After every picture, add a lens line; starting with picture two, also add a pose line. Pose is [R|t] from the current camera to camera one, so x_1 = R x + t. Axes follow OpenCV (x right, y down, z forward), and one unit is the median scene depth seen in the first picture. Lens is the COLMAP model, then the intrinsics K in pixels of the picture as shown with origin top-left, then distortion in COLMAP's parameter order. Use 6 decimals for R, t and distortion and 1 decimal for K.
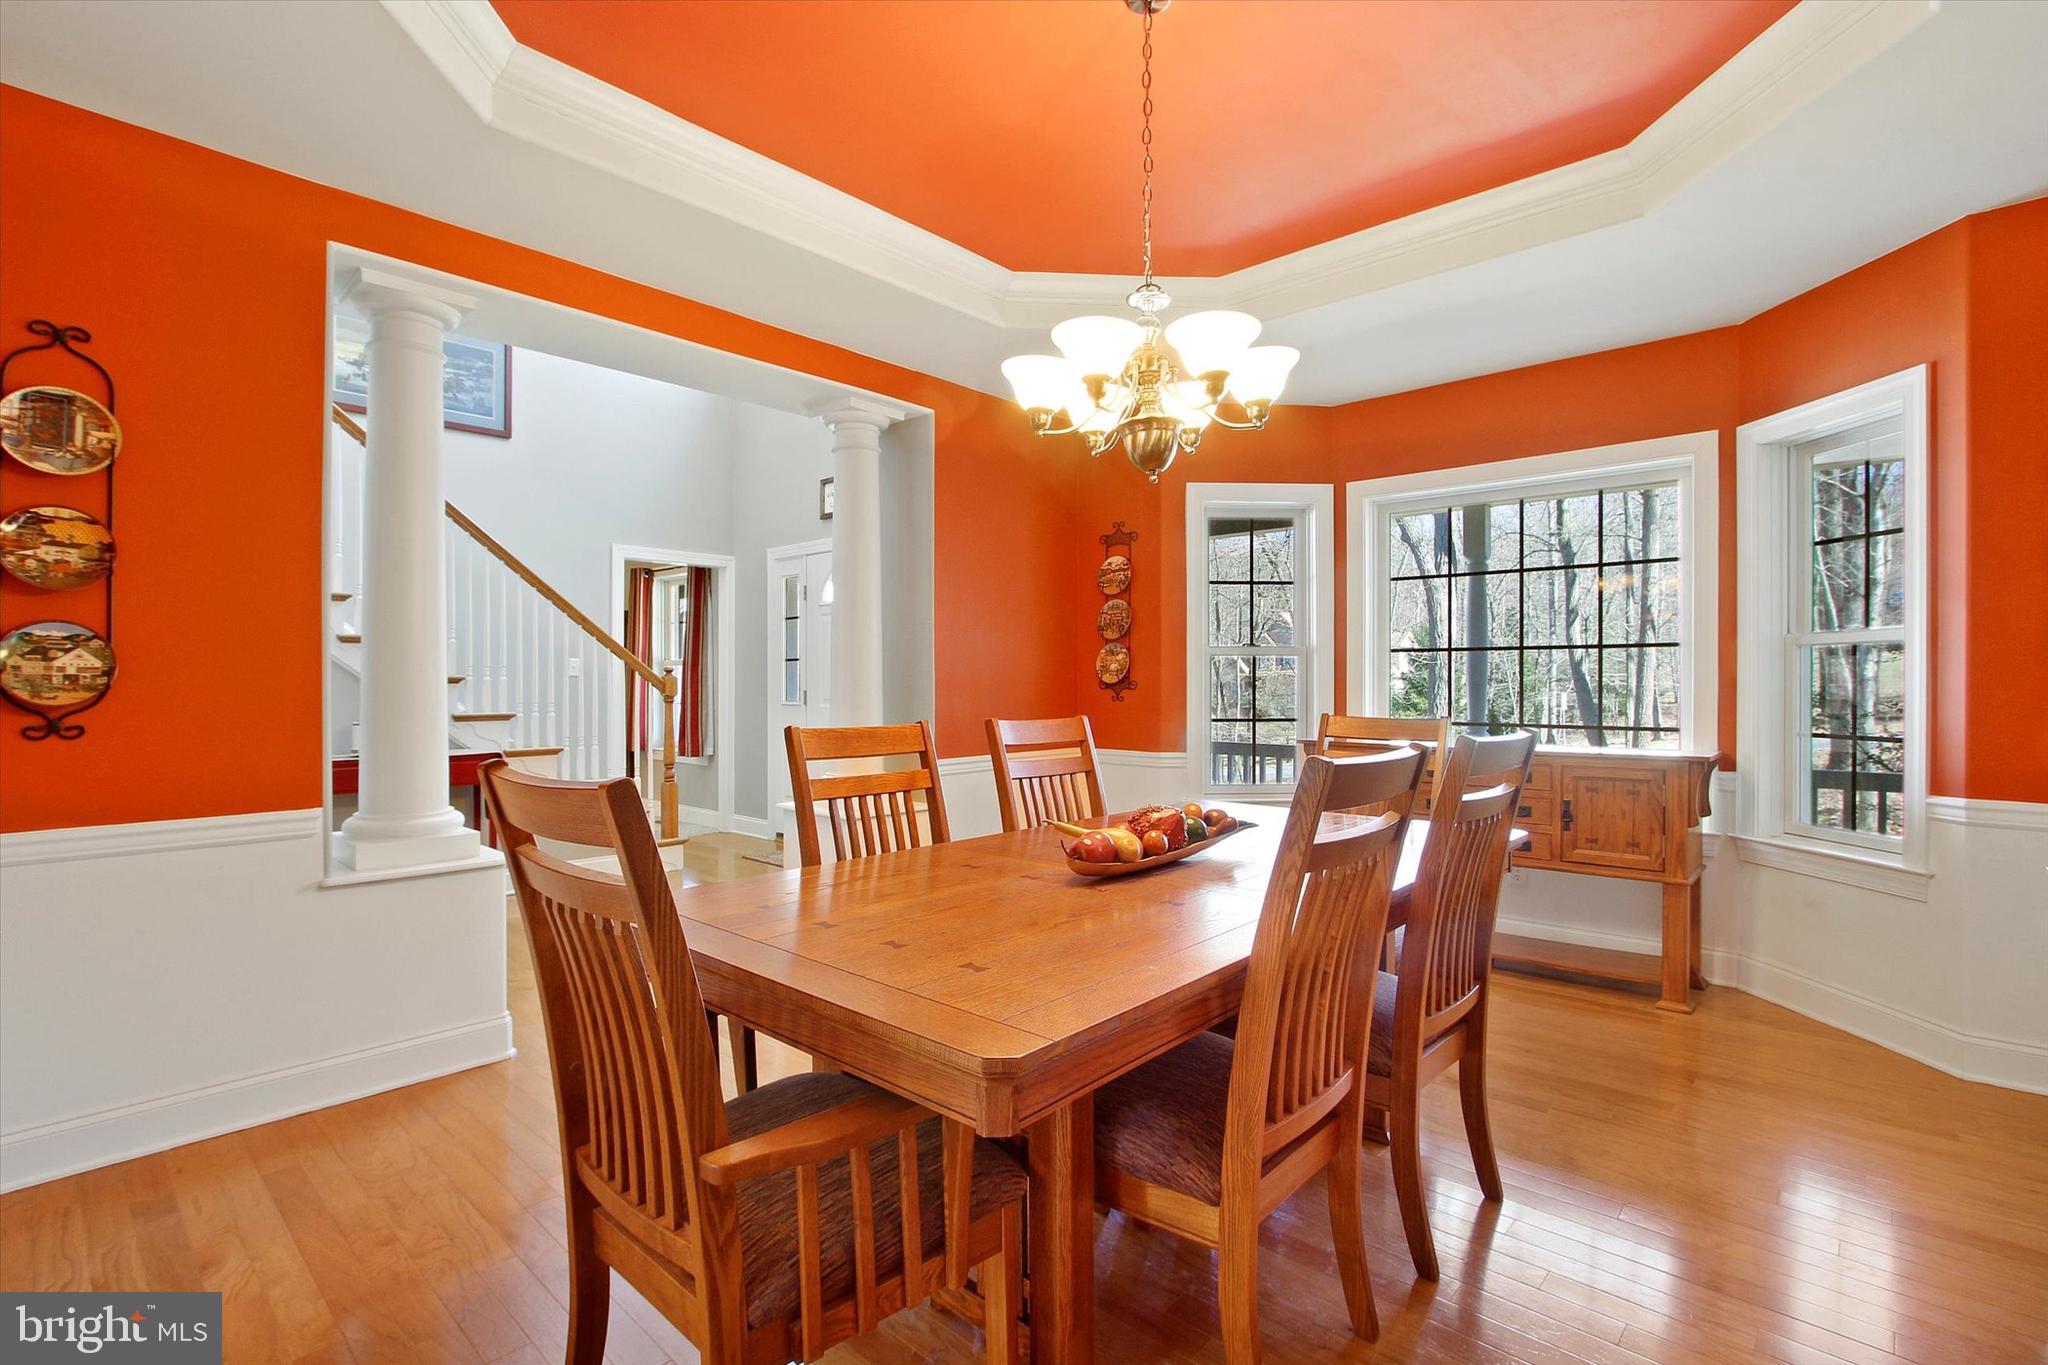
lens RADIAL K [[955.3, 0, 1008.7], [0, 955.3, 688.5], [0, 0, 1]] dist [-0.008719, 0.000702]
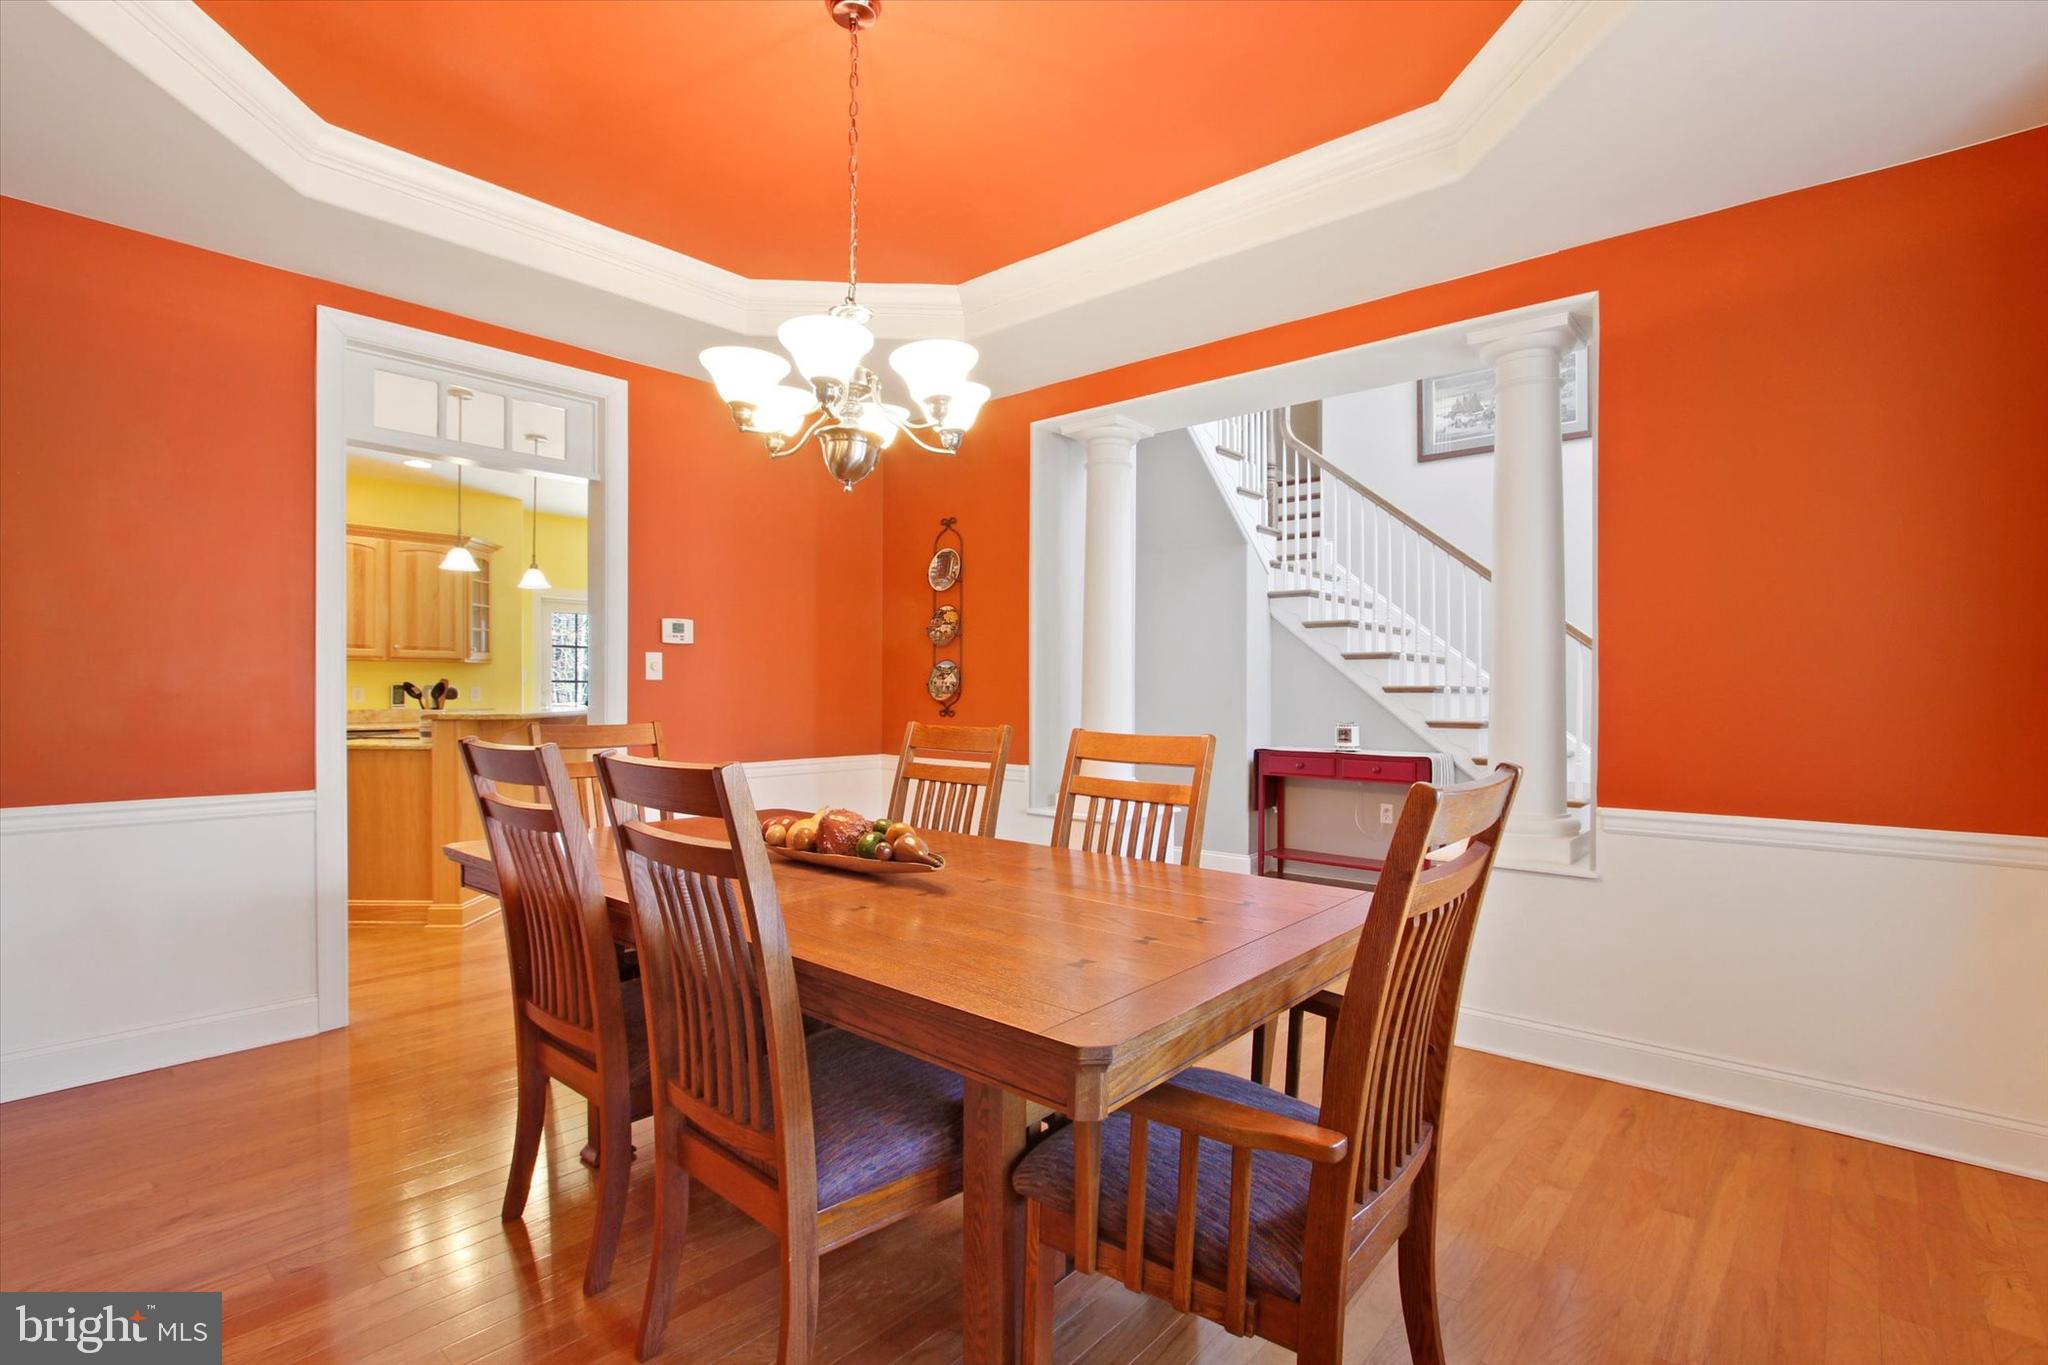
lens RADIAL K [[955.3, 0, 1008.7], [0, 955.3, 688.5], [0, 0, 1]] dist [-0.008719, 0.000702]
pose [[0.044745, -0.000096, -0.998998, 0.461192], [-0.012591, 0.999921, -0.000660, -0.003406], [0.998919, 0.012608, 0.044740, 0.432461]]
